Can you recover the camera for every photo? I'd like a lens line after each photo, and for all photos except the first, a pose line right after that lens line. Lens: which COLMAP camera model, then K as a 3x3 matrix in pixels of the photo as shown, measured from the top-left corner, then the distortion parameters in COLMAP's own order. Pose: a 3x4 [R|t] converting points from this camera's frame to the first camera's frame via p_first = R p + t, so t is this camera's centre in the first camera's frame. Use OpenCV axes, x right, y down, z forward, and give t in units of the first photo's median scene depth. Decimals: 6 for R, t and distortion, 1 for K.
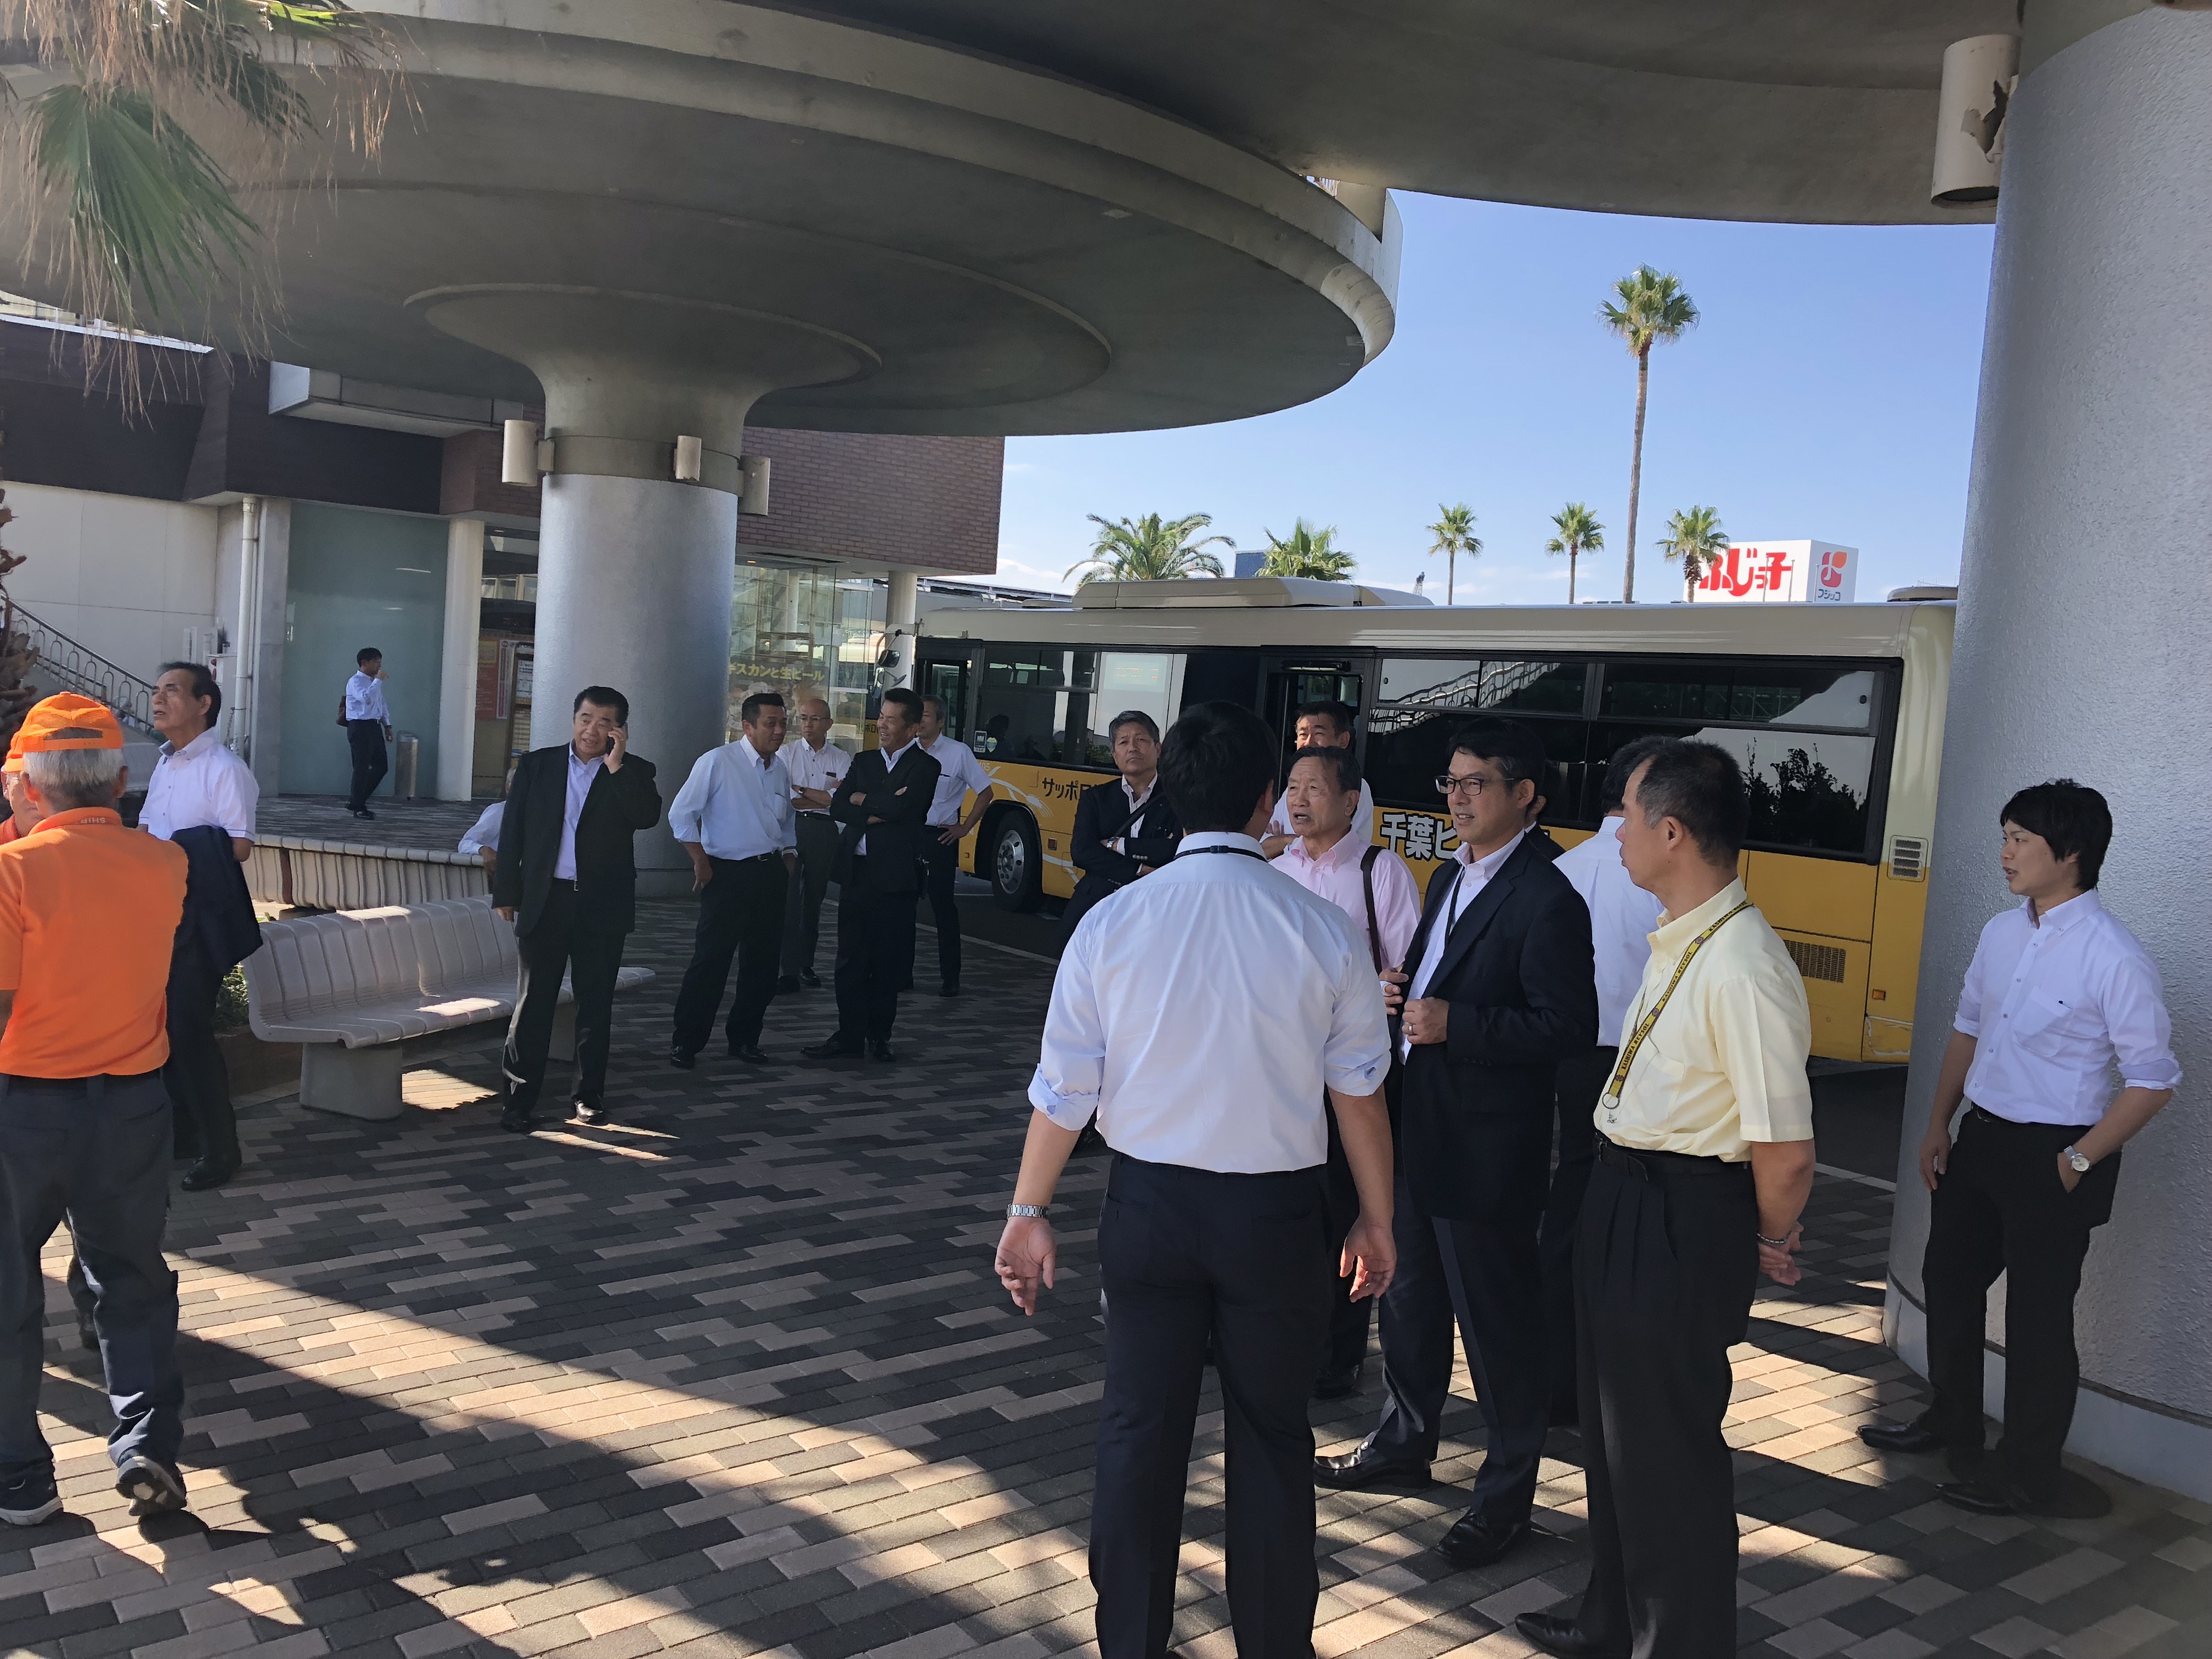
lens RADIAL K [[1817.7, 0, 1099.4], [0, 1817.7, 808.1], [0, 0, 1]] dist [0.006712, 0.010924]
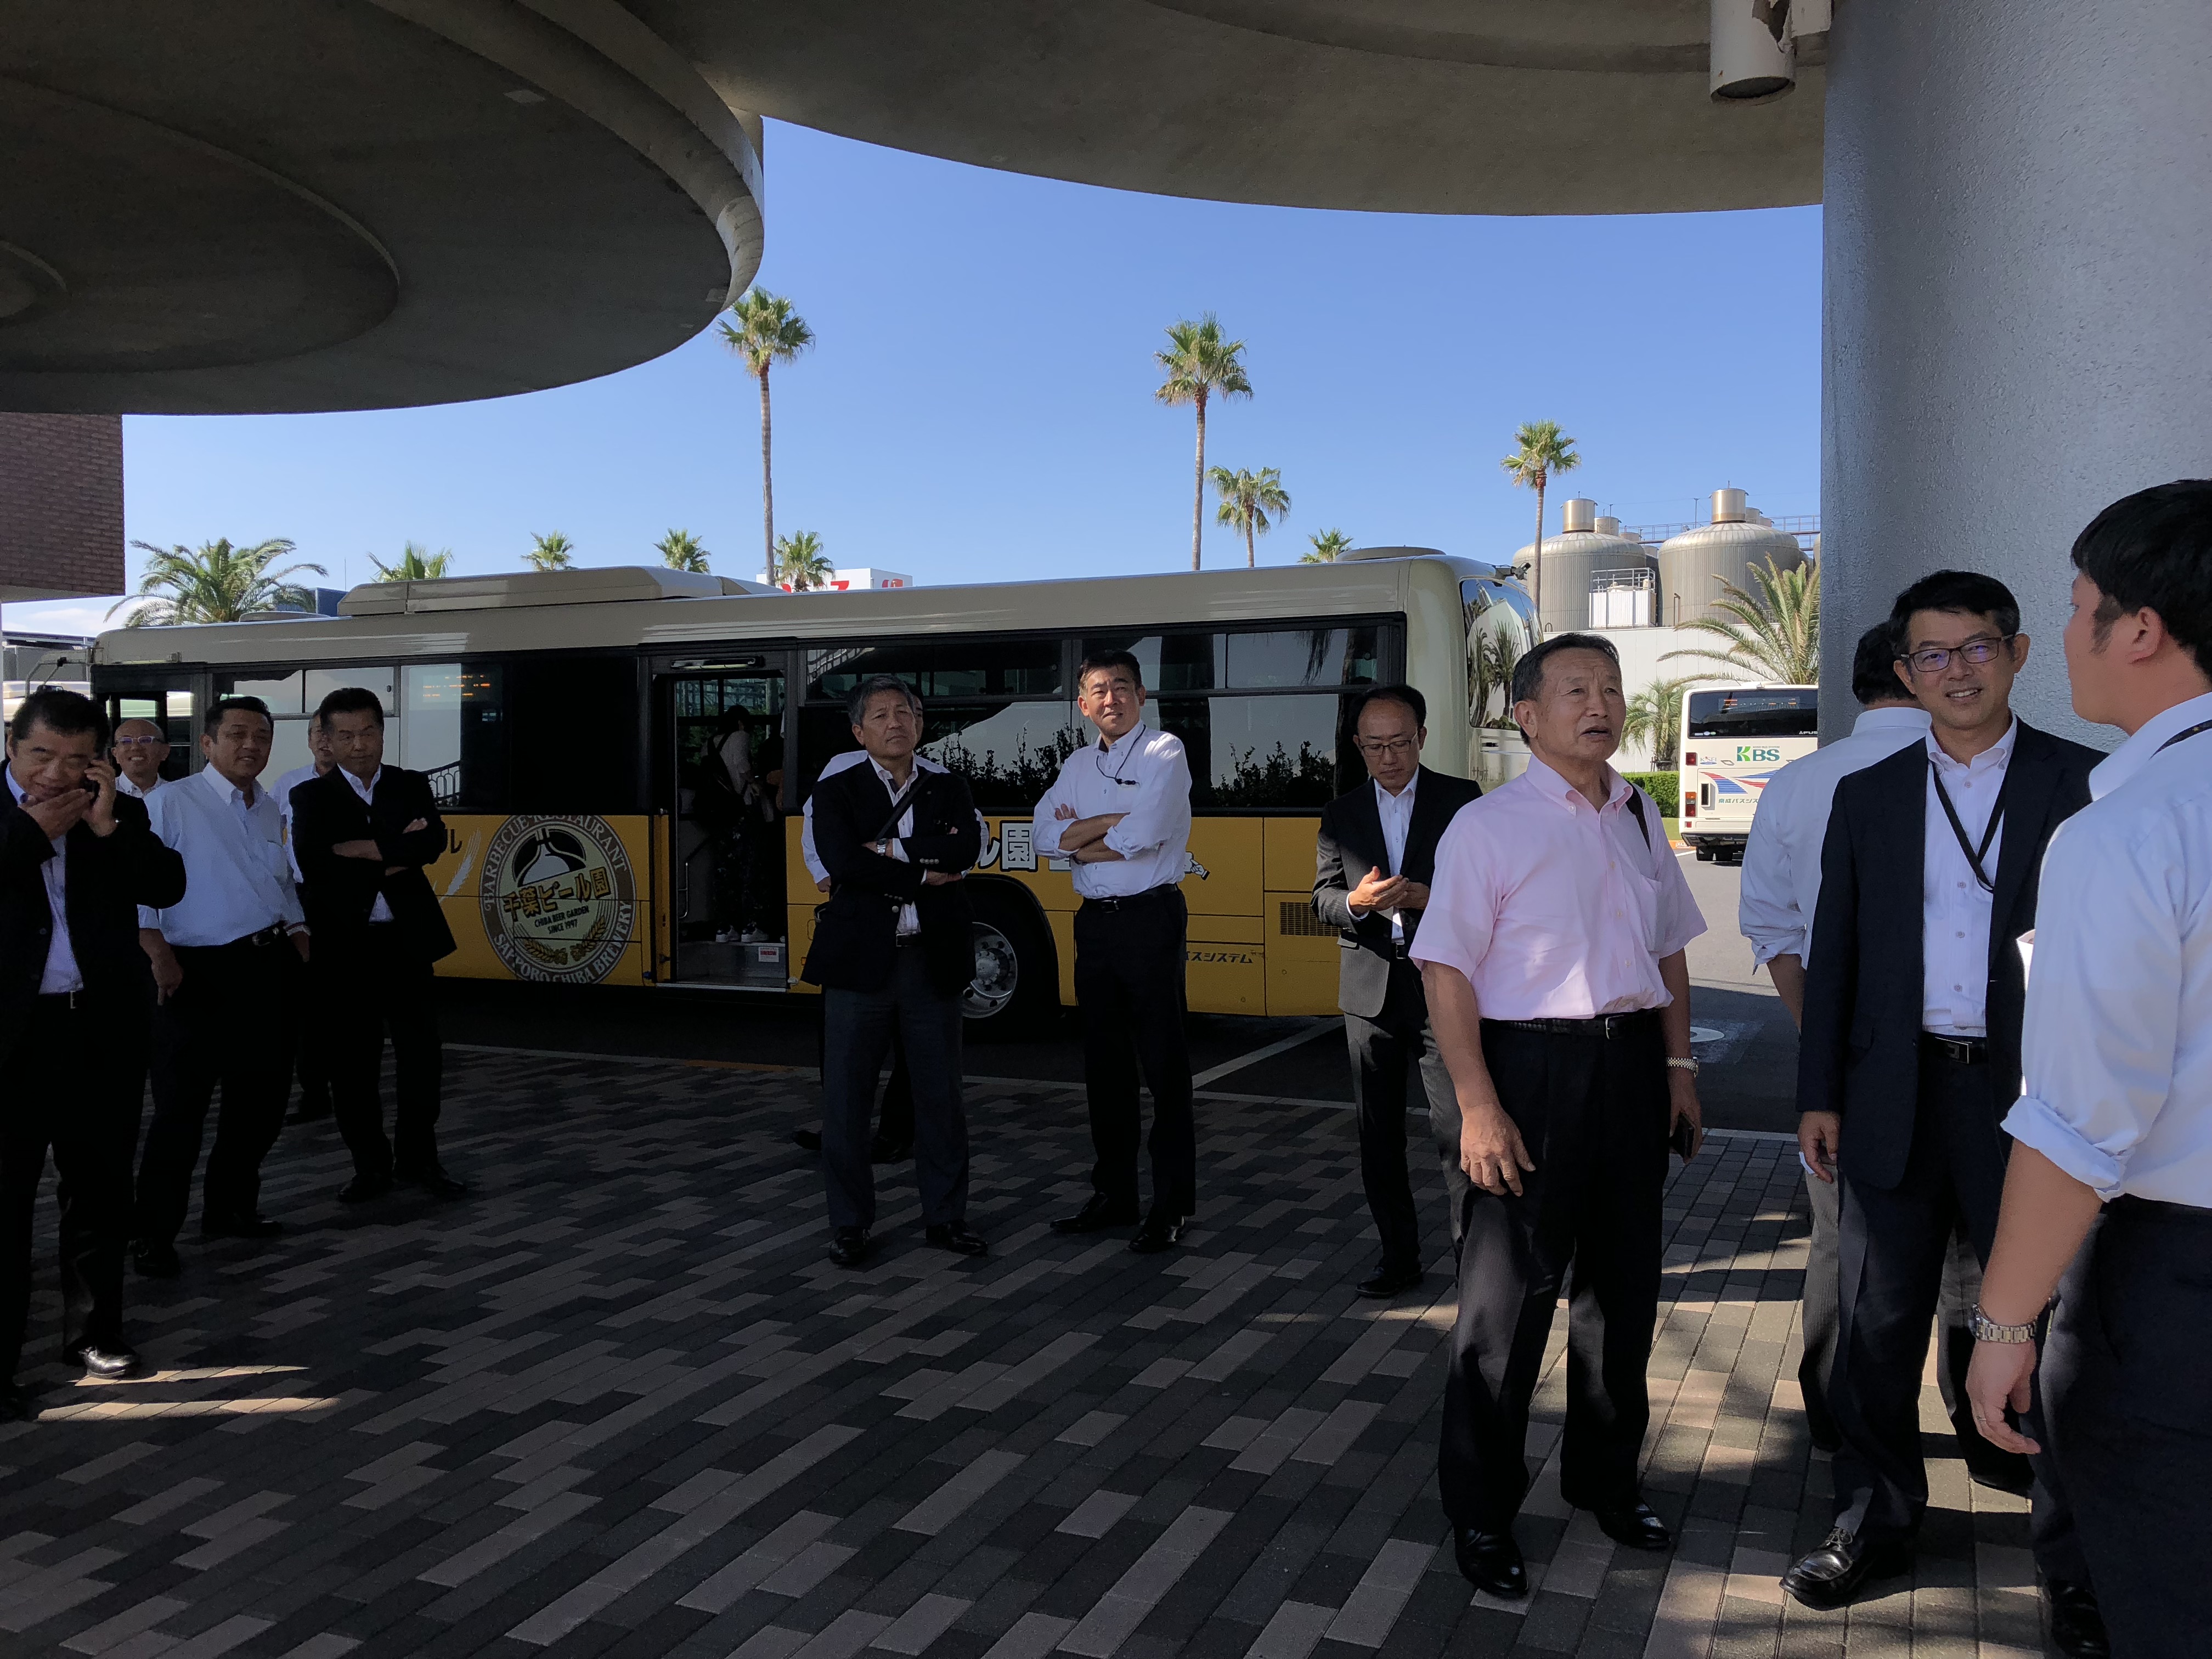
lens RADIAL K [[1817.7, 0, 1099.4], [0, 1817.7, 808.1], [0, 0, 1]] dist [0.006712, 0.010924]
pose [[0.863199, -0.080399, 0.498420, -0.198790], [0.091832, 0.995773, 0.001585, 0.006381], [-0.496441, 0.044402, 0.866934, 0.197825]]
